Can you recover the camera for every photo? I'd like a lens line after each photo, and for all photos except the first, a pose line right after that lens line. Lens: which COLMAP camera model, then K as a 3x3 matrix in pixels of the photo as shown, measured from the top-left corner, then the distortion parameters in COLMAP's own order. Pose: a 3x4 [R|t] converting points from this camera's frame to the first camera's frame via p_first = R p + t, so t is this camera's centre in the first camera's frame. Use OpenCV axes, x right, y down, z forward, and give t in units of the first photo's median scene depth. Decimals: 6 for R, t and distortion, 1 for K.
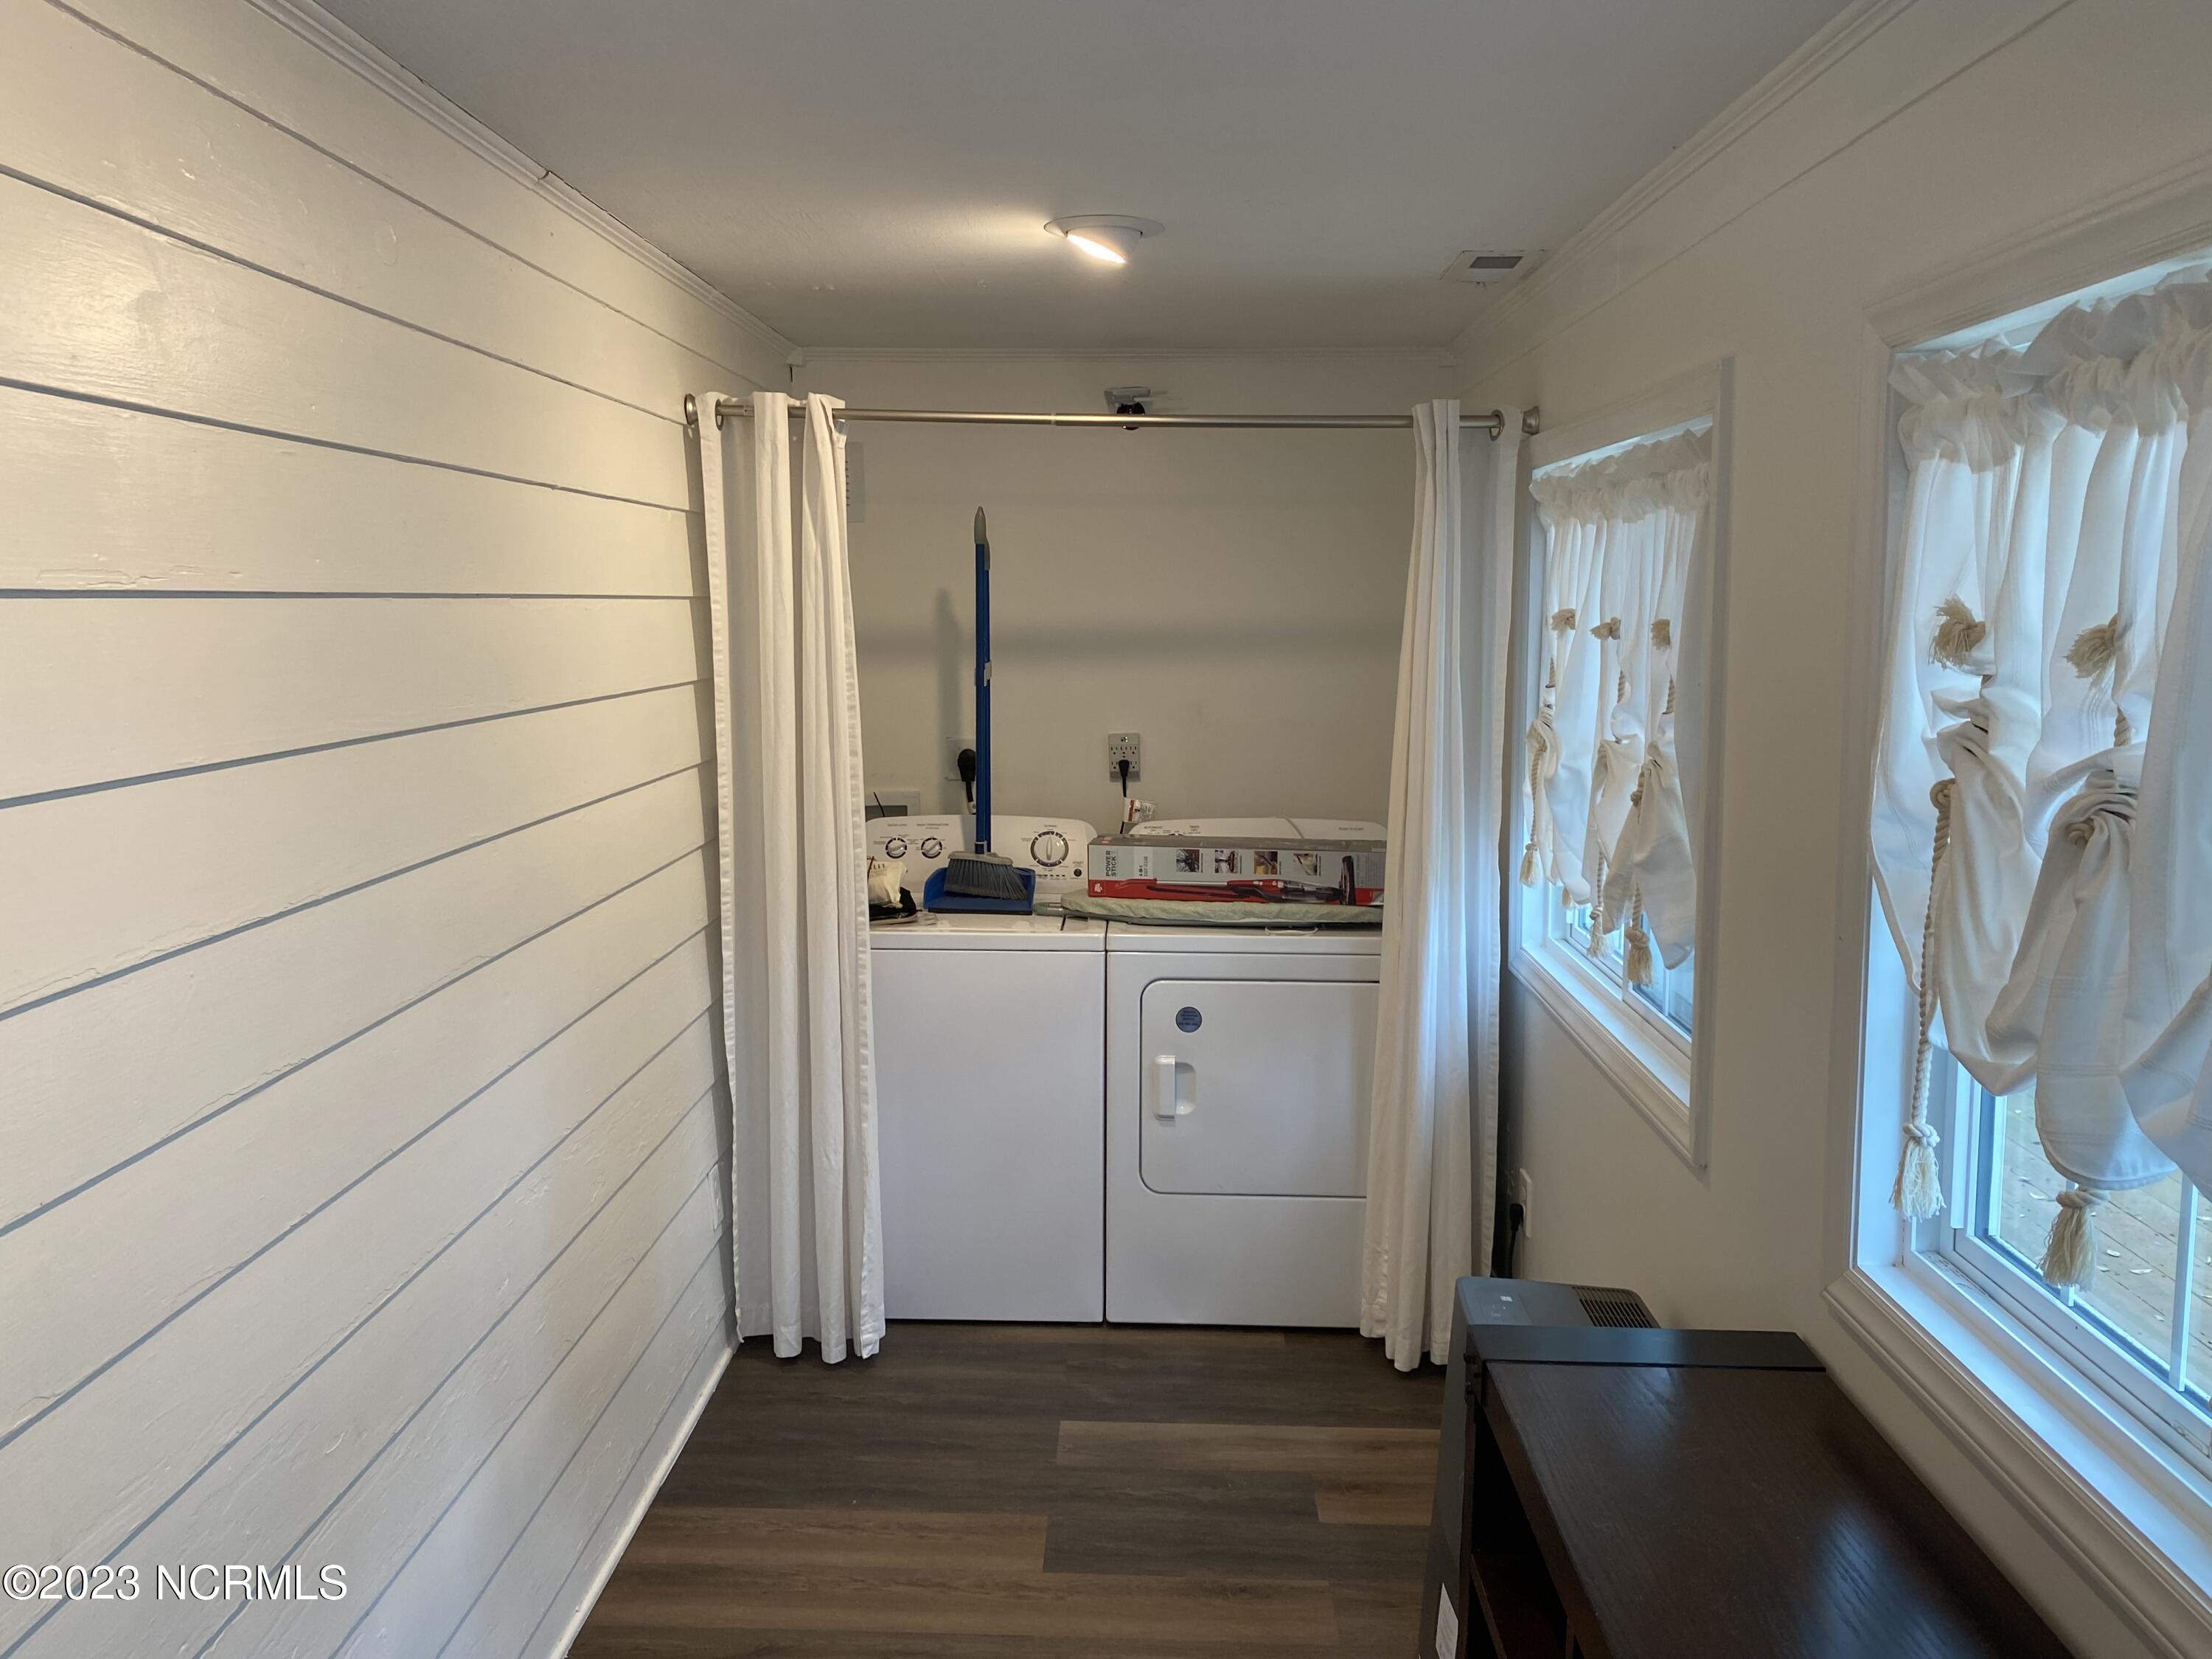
lens RADIAL K [[1688.5, 0, 1106.1], [0, 1688.5, 825.1], [0, 0, 1]] dist [0.019307, -0.006834]
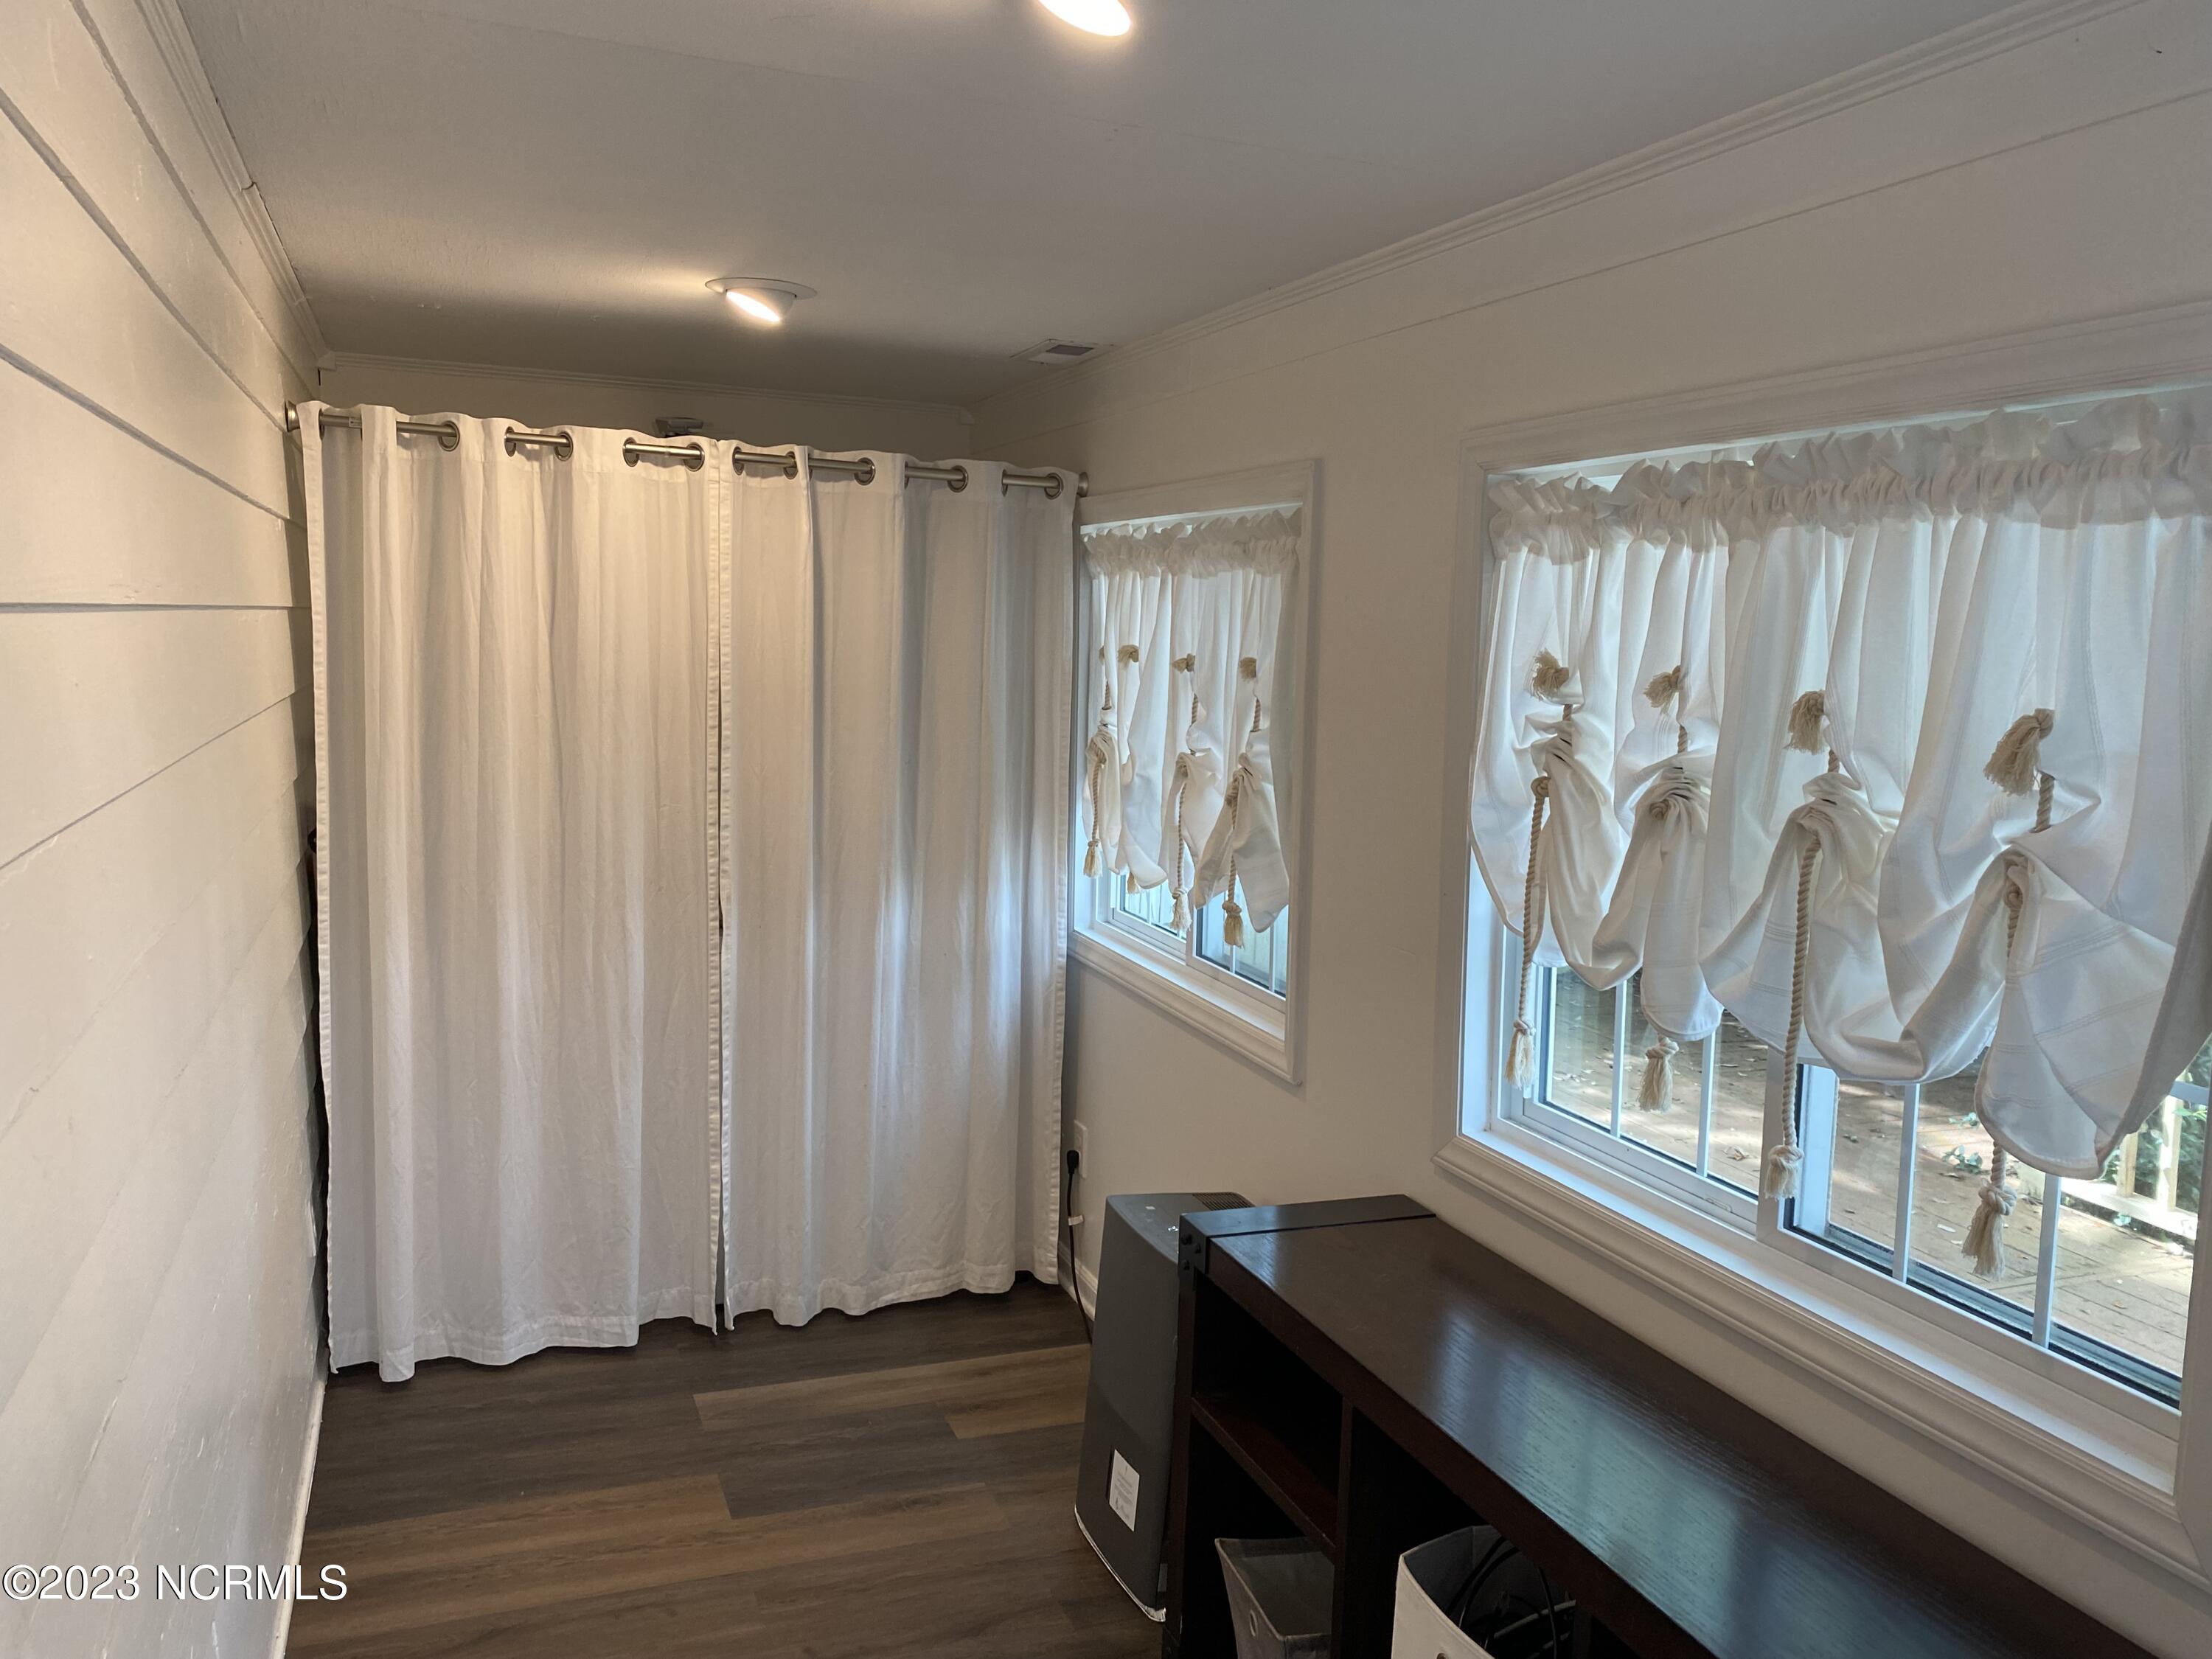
lens RADIAL K [[1683.8, 0, 1094.4], [0, 1683.8, 822.1], [0, 0, 1]] dist [0.055760, -0.044524]
pose [[0.921469, -0.016601, 0.388096, -0.240243], [0.021712, 0.999726, -0.008787, 0.009263], [-0.387843, 0.016523, 0.921577, -0.100529]]
